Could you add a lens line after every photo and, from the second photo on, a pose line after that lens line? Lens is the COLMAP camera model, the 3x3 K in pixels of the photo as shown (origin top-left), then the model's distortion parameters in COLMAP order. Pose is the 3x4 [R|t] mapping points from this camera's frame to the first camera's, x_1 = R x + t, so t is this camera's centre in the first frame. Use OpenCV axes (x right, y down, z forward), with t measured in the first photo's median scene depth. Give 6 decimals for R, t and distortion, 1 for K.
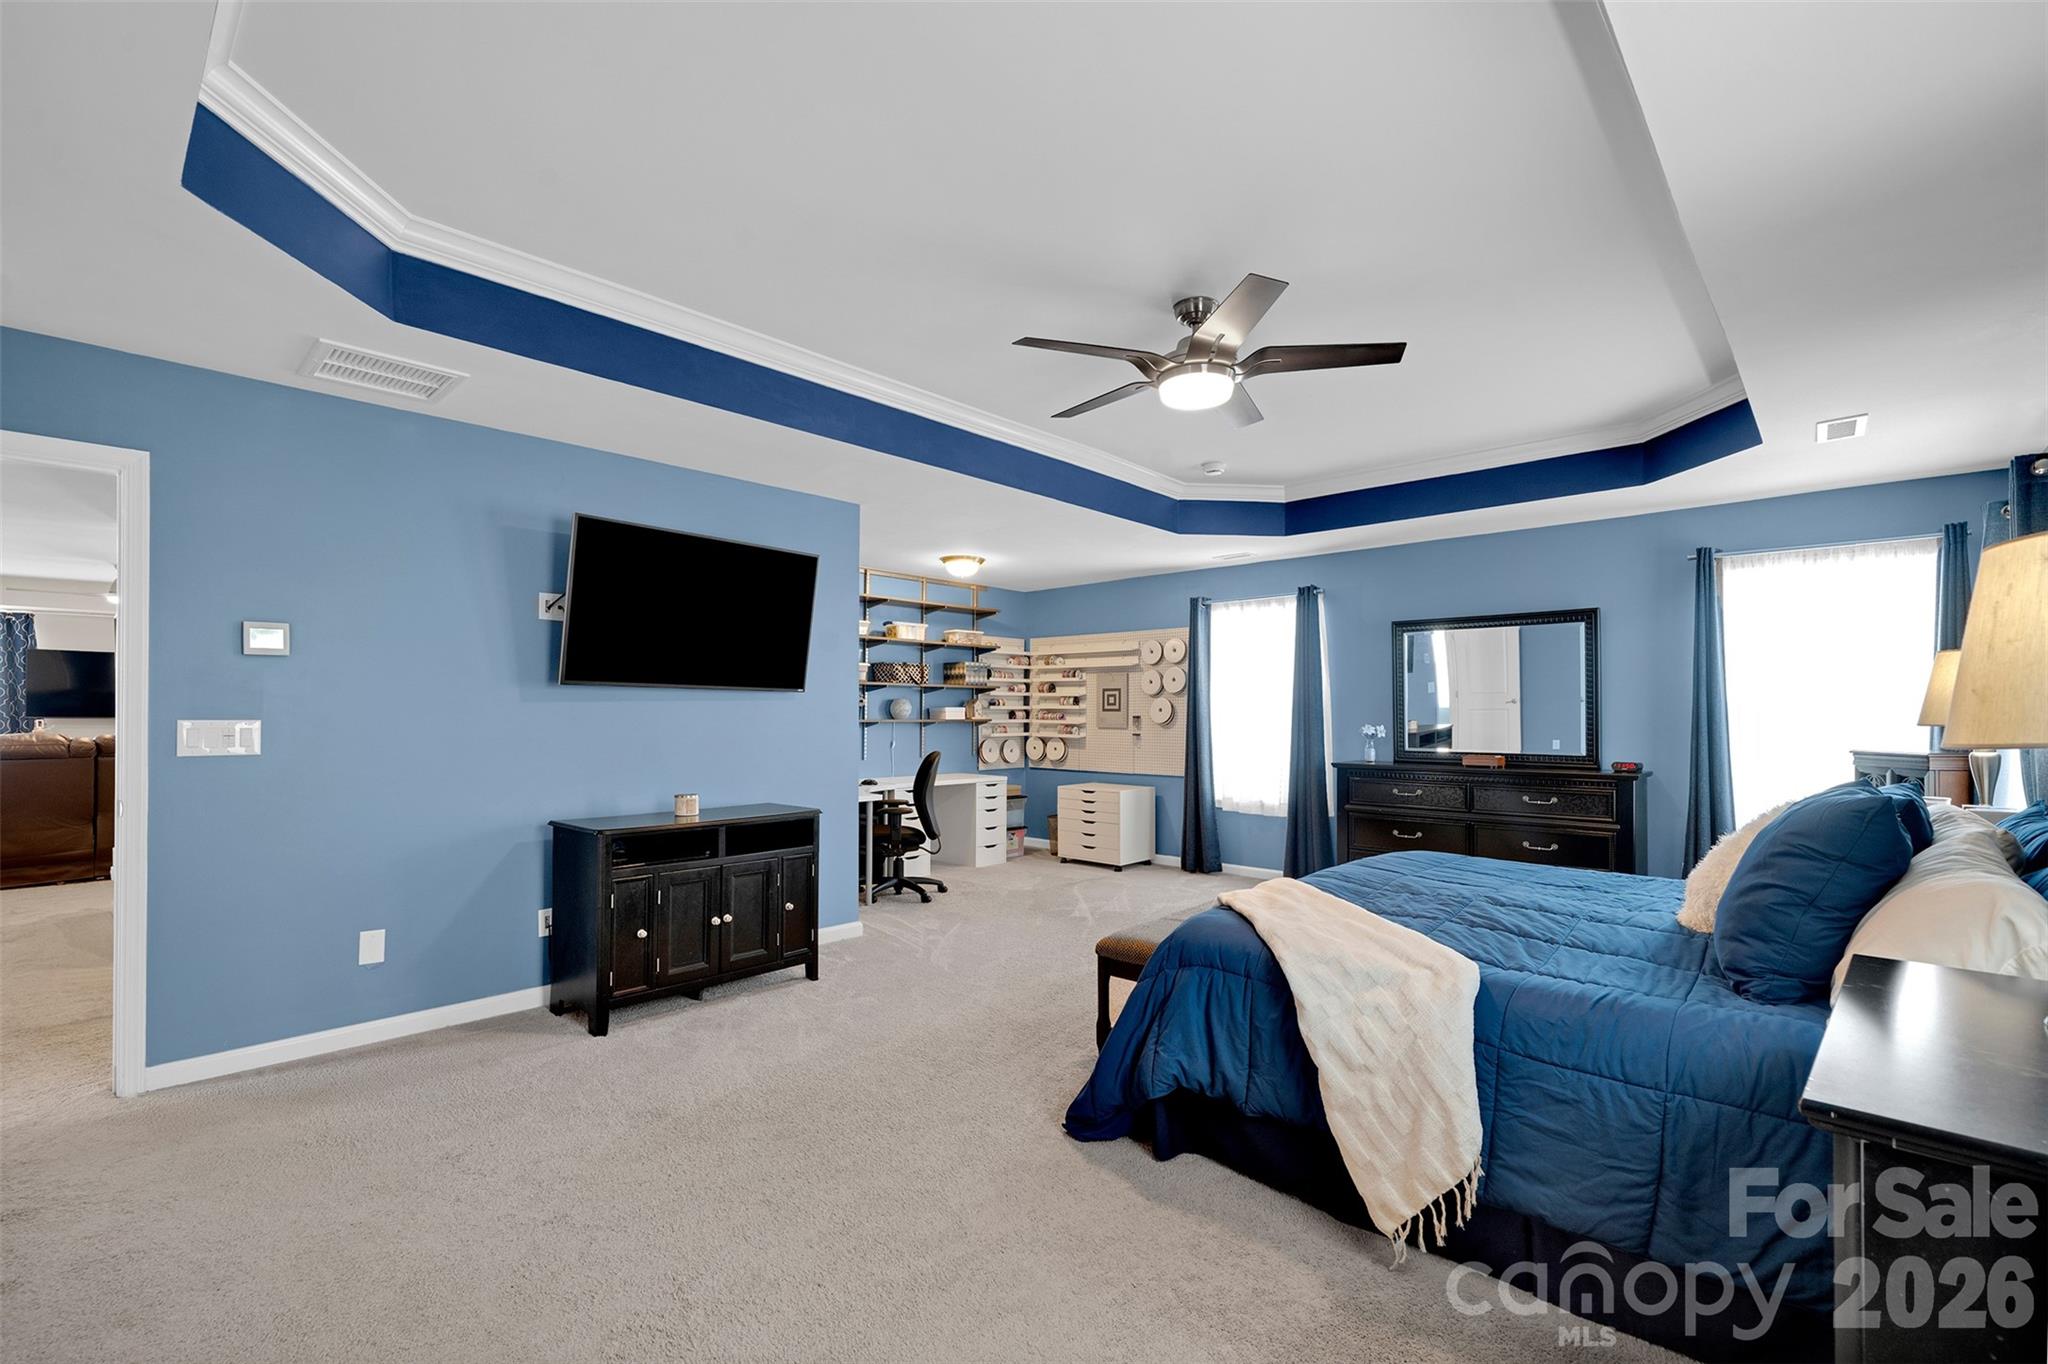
lens RADIAL K [[905.1, 0, 1019.1], [0, 905.1, 699.3], [0, 0, 1]] dist [-0.001084, -0.000384]
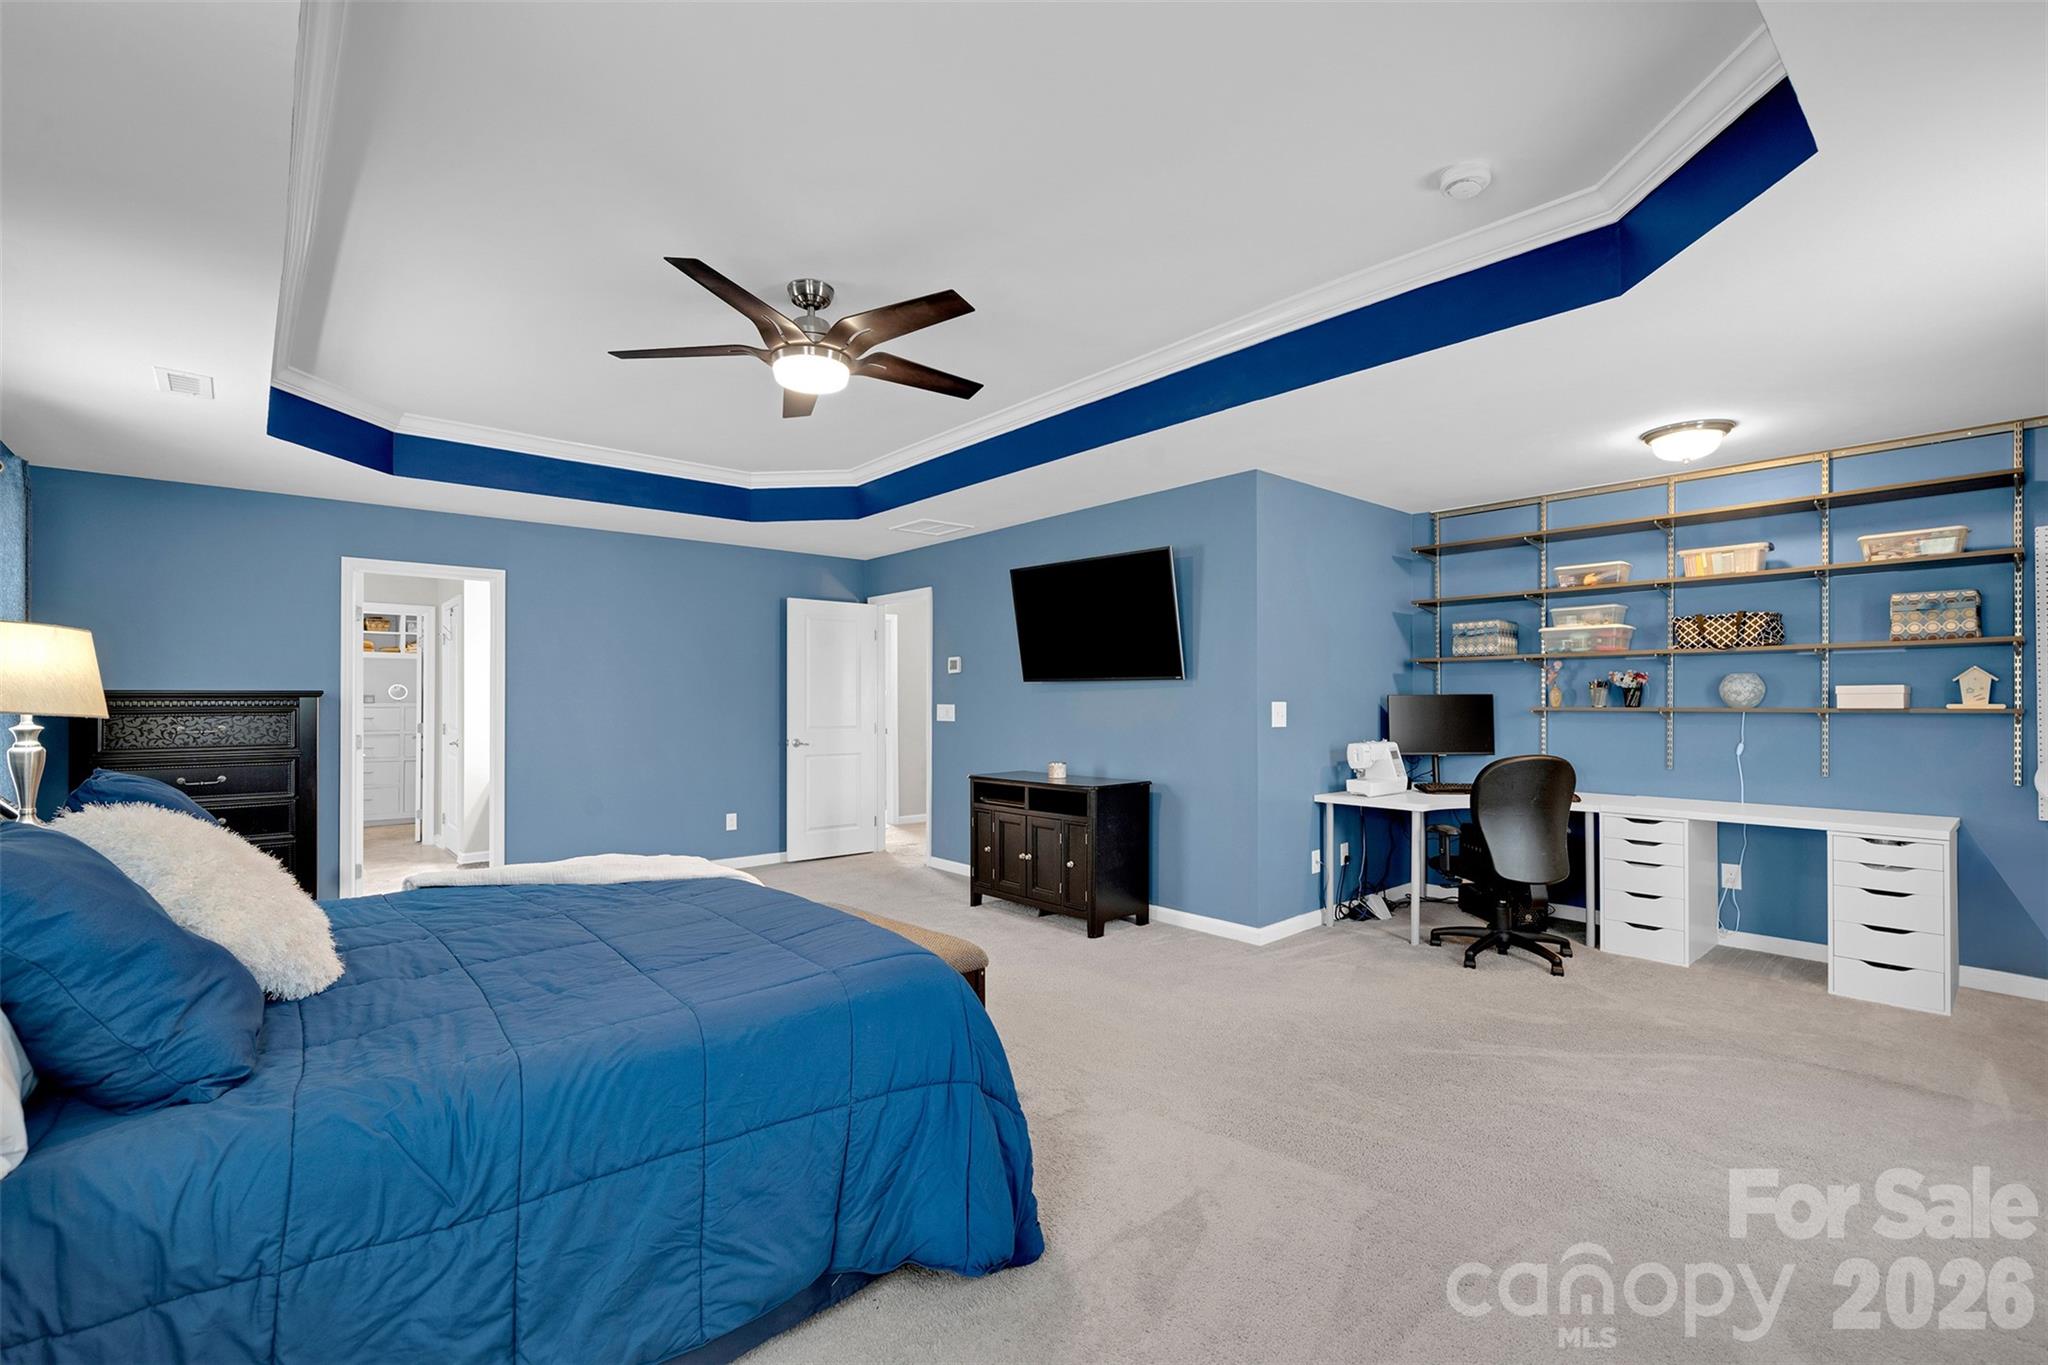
lens RADIAL K [[905.1, 0, 1019.1], [0, 905.1, 699.8], [0, 0, 1]] dist [-0.001084, -0.000384]
pose [[-0.104553, -0.000788, -0.994519, 1.138894], [0.030734, 0.999520, -0.004023, 0.018664], [0.994044, -0.030986, -0.104479, 1.300223]]
